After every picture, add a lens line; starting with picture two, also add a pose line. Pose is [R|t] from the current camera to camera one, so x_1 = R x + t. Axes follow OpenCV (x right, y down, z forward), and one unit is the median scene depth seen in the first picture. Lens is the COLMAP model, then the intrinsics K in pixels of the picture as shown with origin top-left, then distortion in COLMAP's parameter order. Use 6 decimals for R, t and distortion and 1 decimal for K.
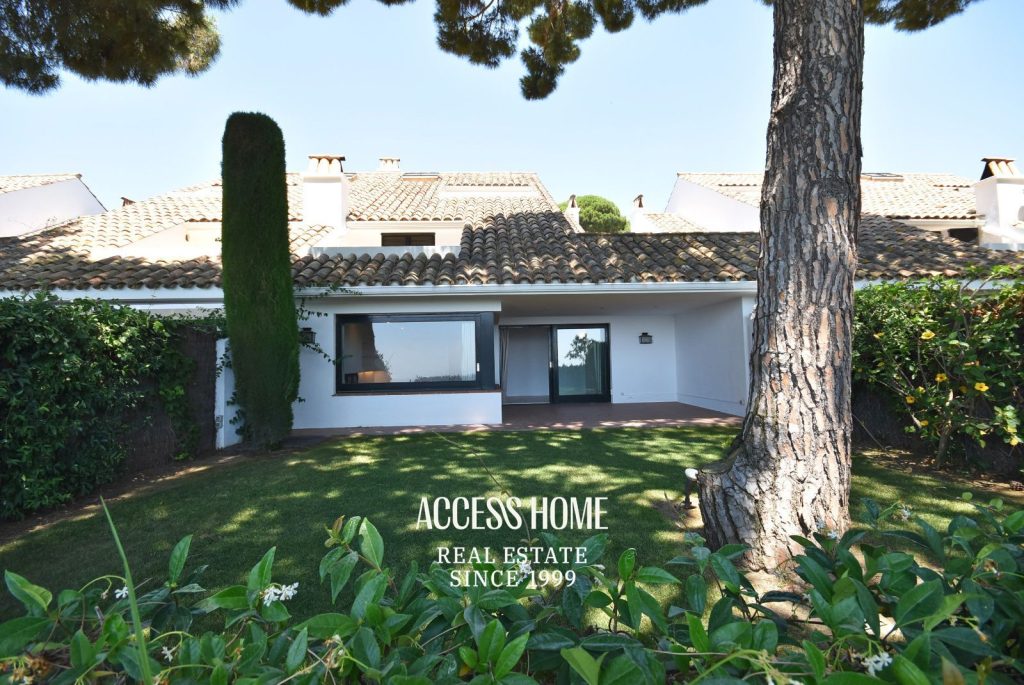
lens RADIAL K [[408.2, 0, 521.2], [0, 408.2, 346.0], [0, 0, 1]] dist [0.012025, -0.010611]
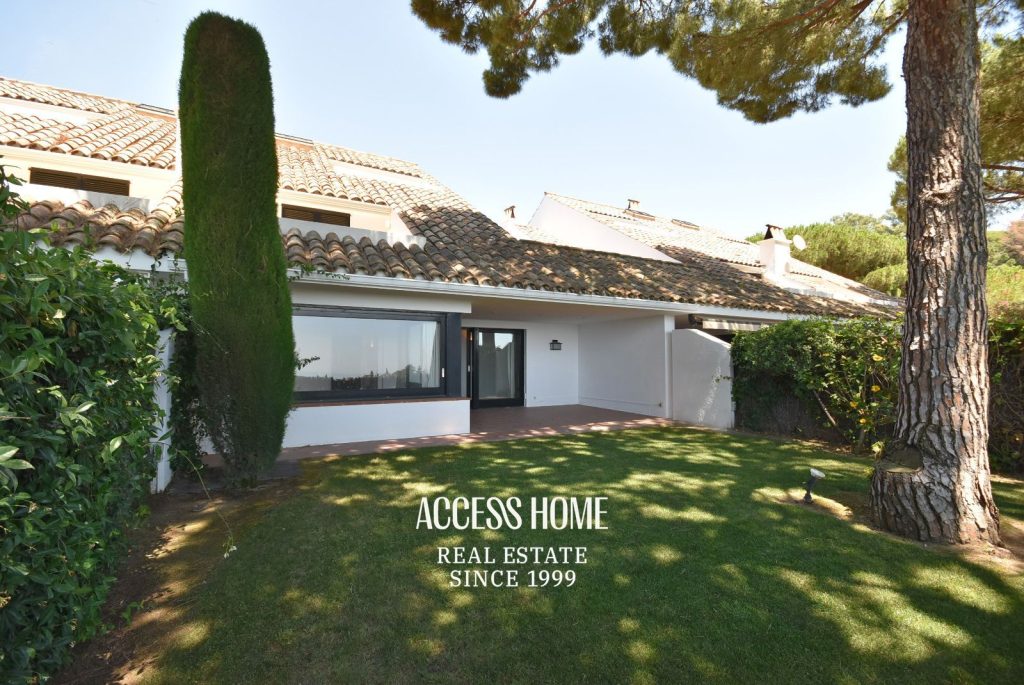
lens RADIAL K [[408.2, 0, 521.2], [0, 408.2, 346.0], [0, 0, 1]] dist [0.012025, -0.010611]
pose [[0.916179, 0.037596, 0.399003, -0.351736], [-0.036912, 0.999274, -0.009400, -0.005883], [-0.399067, -0.006116, 0.916902, 0.103018]]
